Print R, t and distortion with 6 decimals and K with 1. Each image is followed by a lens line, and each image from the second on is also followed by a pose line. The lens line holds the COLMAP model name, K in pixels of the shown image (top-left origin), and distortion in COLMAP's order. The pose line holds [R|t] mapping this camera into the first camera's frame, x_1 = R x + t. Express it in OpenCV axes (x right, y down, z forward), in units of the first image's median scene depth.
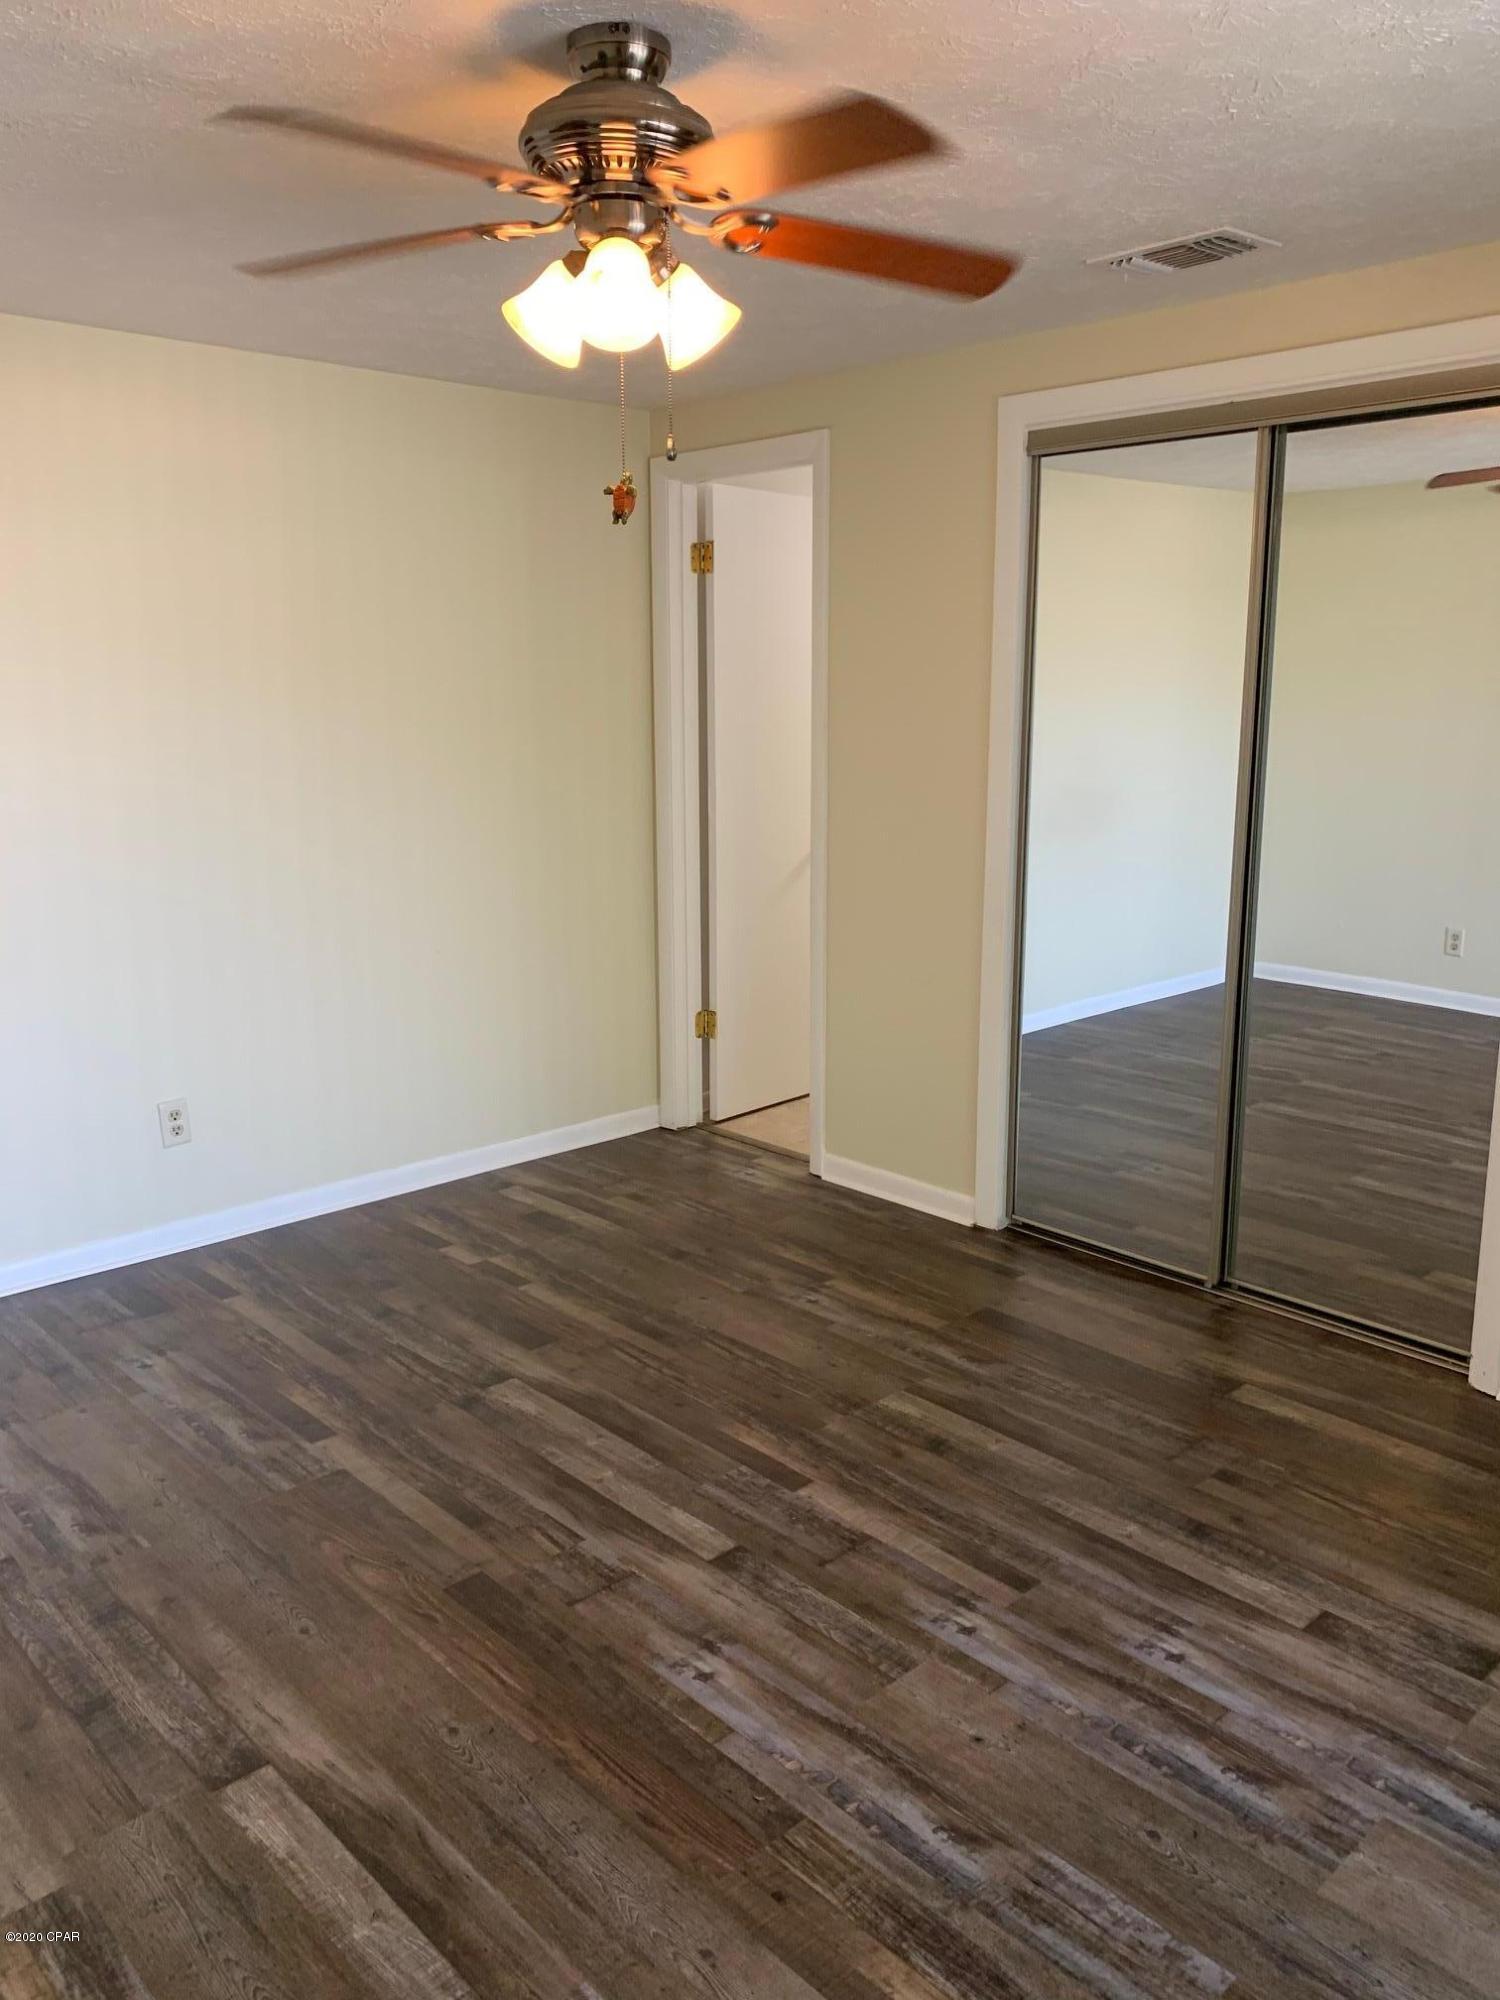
lens RADIAL K [[1507.1, 0, 751.3], [0, 1507.1, 981.8], [0, 0, 1]] dist [-0.008105, 0.003664]
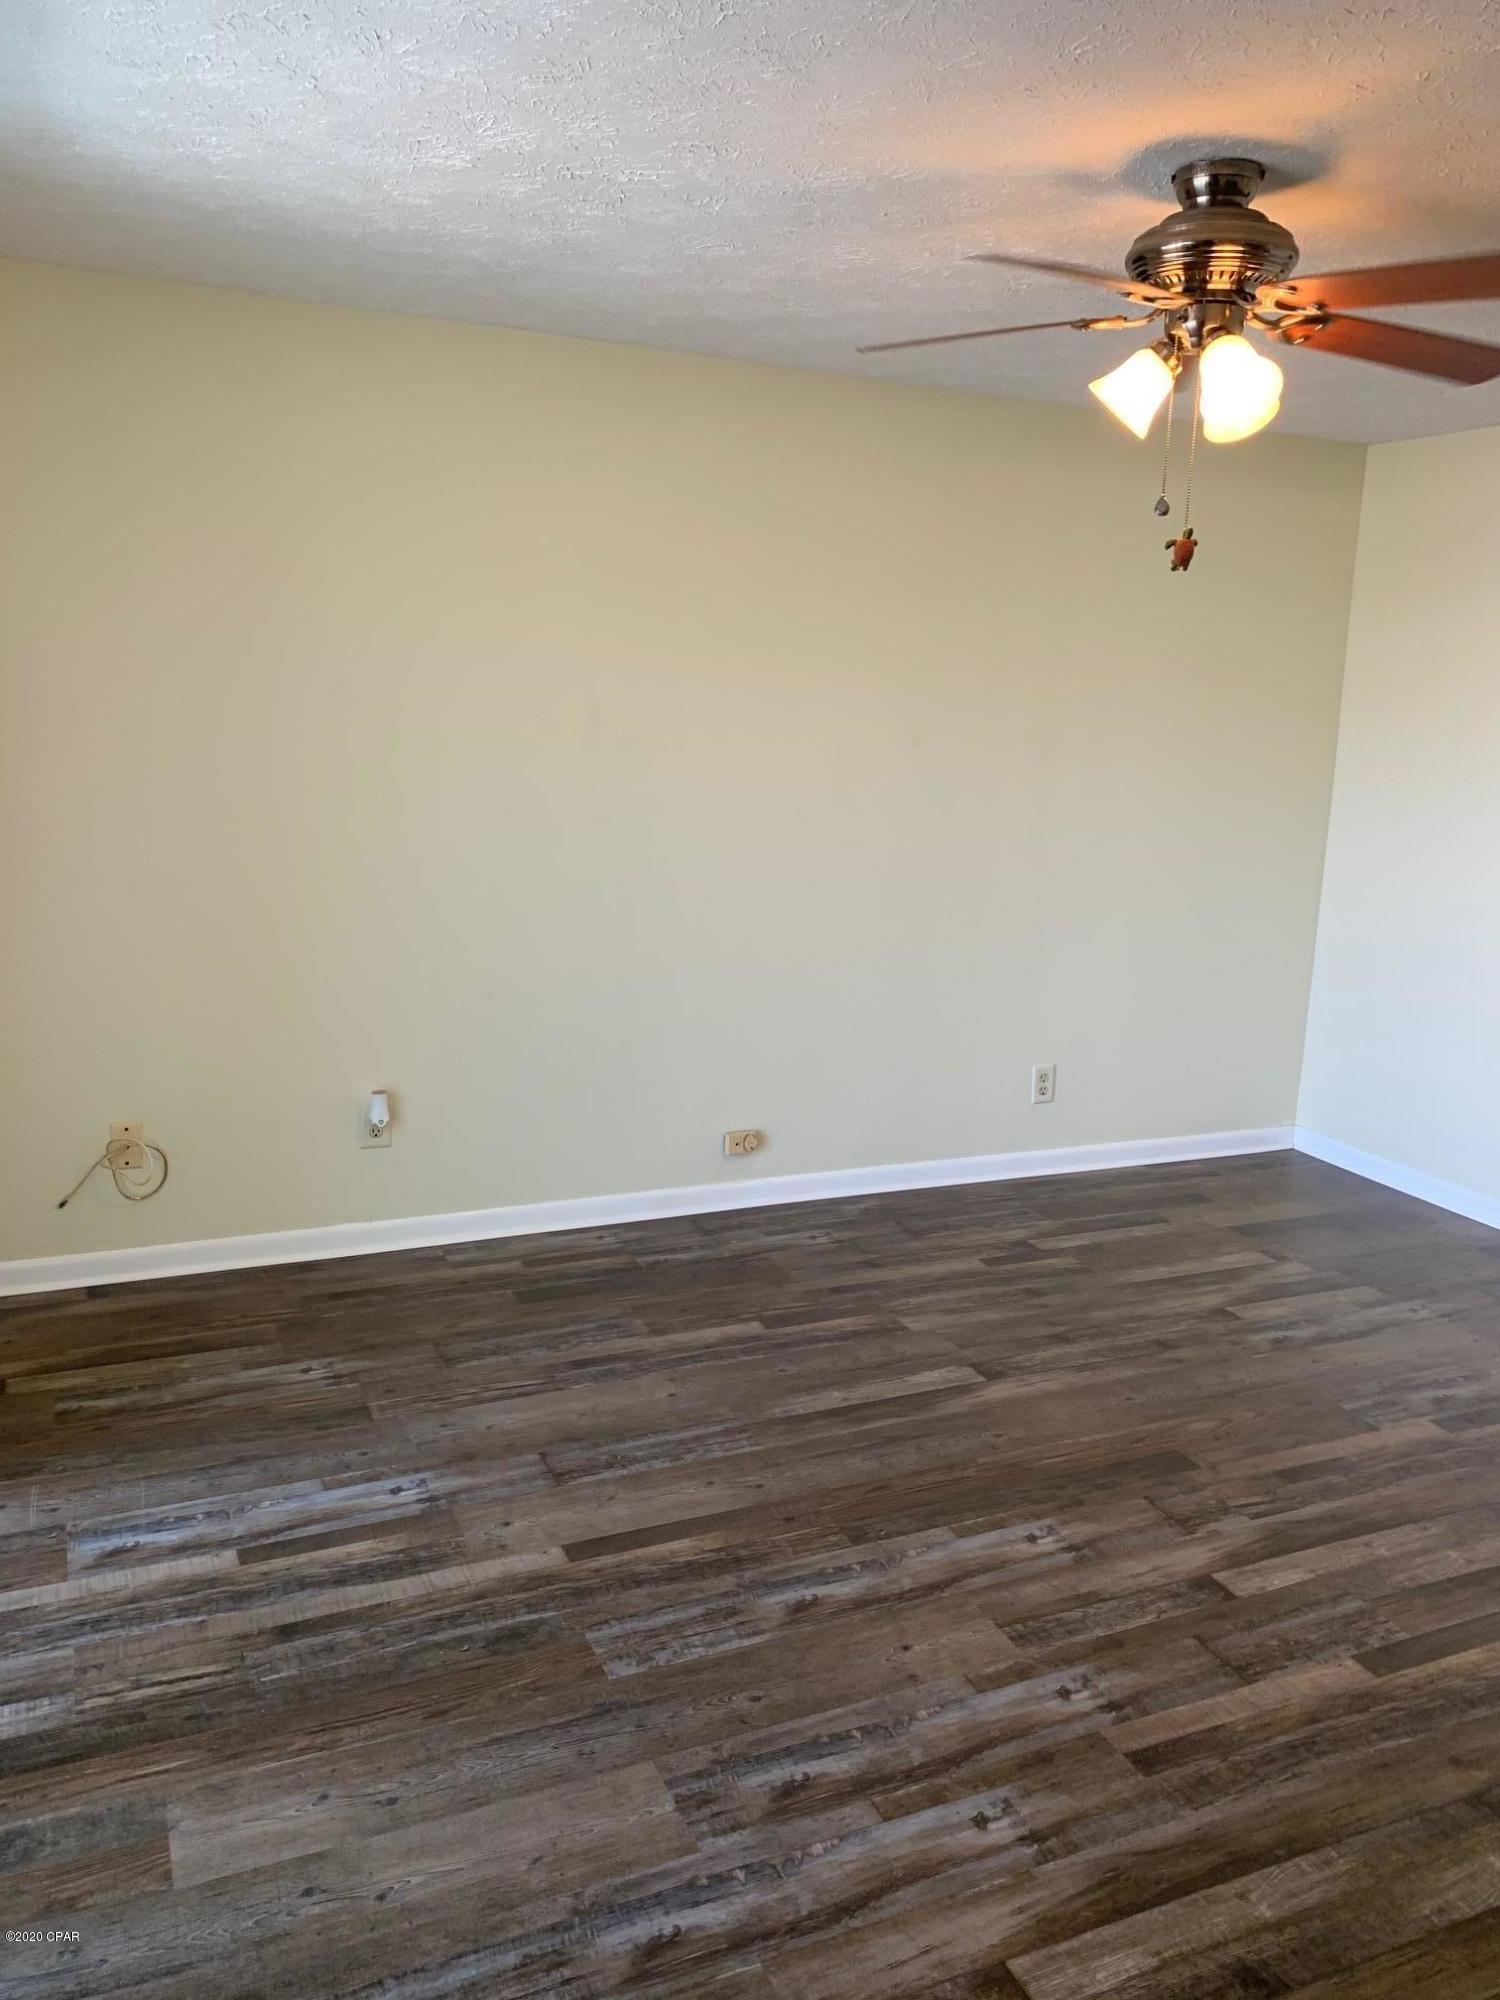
lens RADIAL K [[1507.1, 0, 751.3], [0, 1507.1, 981.8], [0, 0, 1]] dist [-0.008105, 0.003664]
pose [[-0.312567, 0.180673, -0.932555, 1.064603], [-0.229116, 0.938419, 0.258602, -0.204003], [0.921850, 0.294494, -0.251923, 0.969682]]
